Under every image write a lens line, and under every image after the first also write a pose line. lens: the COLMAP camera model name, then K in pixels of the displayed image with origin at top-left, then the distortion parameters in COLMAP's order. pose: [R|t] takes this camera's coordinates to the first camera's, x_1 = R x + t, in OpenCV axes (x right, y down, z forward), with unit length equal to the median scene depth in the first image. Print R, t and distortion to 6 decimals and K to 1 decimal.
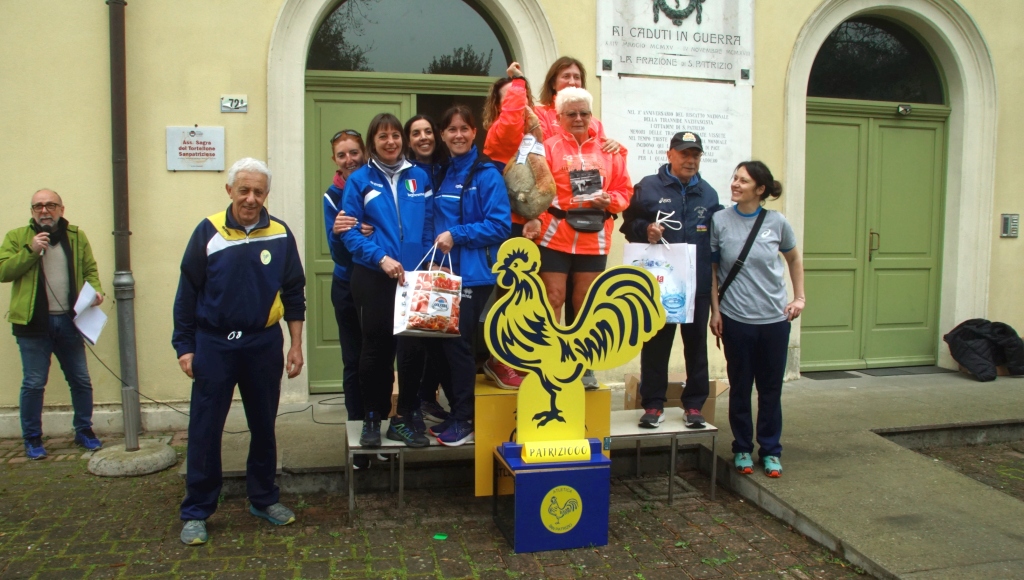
lens RADIAL K [[807.8, 0, 506.8], [0, 807.8, 305.1], [0, 0, 1]] dist [-0.170516, 0.171204]
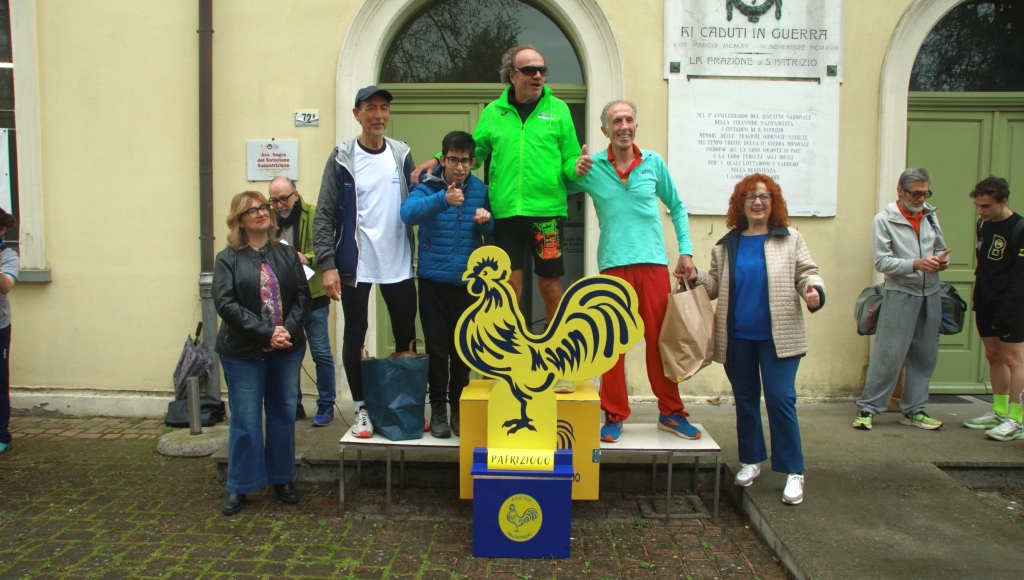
lens RADIAL K [[814.1, 0, 506.5], [0, 814.1, 304.8], [0, 0, 1]] dist [-0.168026, 0.178038]
pose [[0.970445, 0.023976, -0.240126, 0.227372], [-0.025424, 0.999672, -0.002931, -0.006006], [0.239978, 0.008949, 0.970737, 0.010754]]
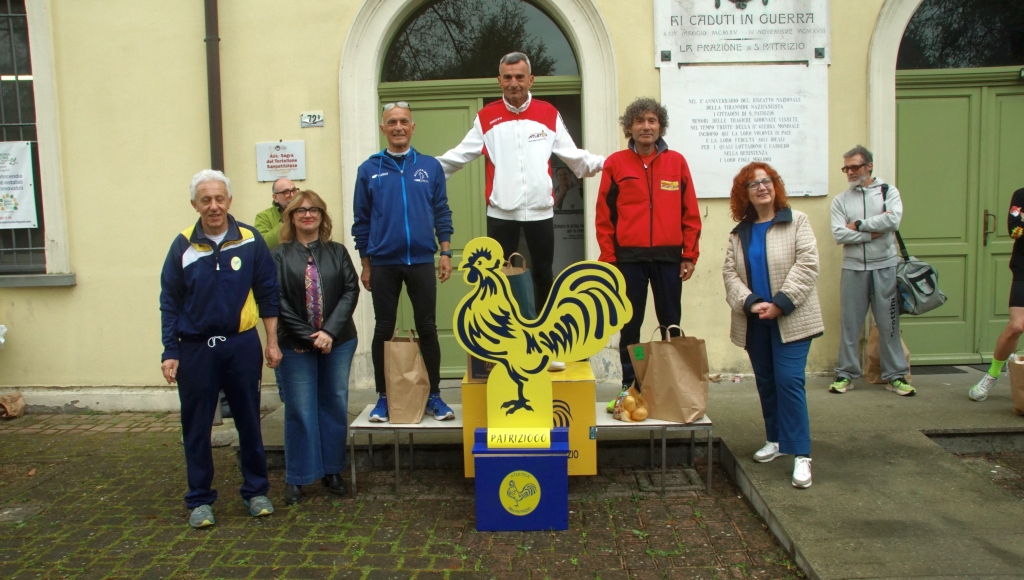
lens RADIAL K [[807.8, 0, 506.8], [0, 807.8, 305.1], [0, 0, 1]] dist [-0.170516, 0.171204]
pose [[0.964715, -0.004323, -0.263260, 0.262921], [0.008291, 0.999868, 0.013964, -0.006769], [0.263165, -0.015654, 0.964624, -0.020377]]
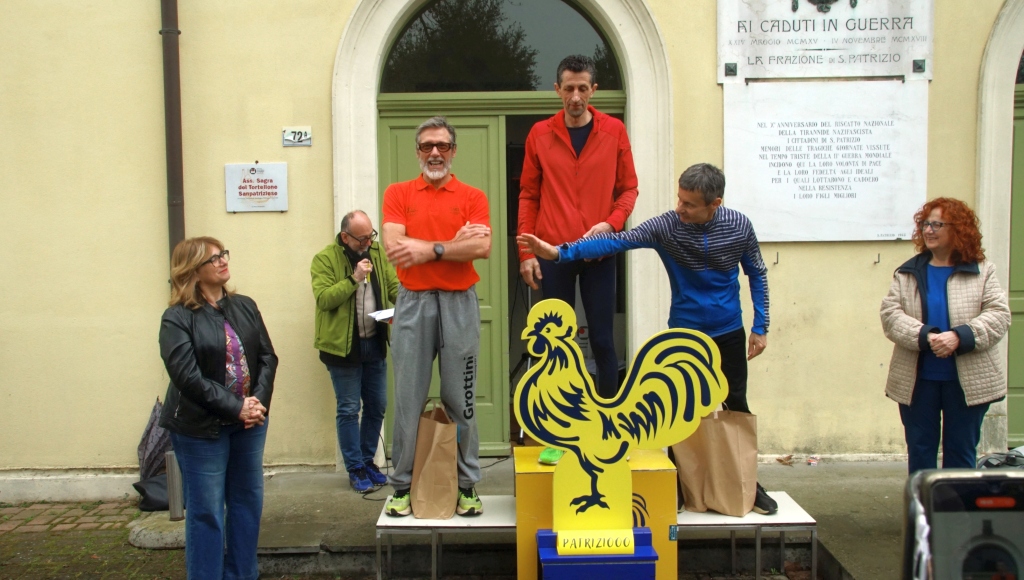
lens RADIAL K [[1012.4, 0, 507.1], [0, 1012.4, 307.3], [0, 0, 1]] dist [-0.107852, 0.400294]
pose [[0.976495, -0.003959, -0.215502, 0.167388], [-0.001934, 0.999630, -0.027129, -0.035601], [0.215530, 0.026908, 0.976126, -0.085676]]
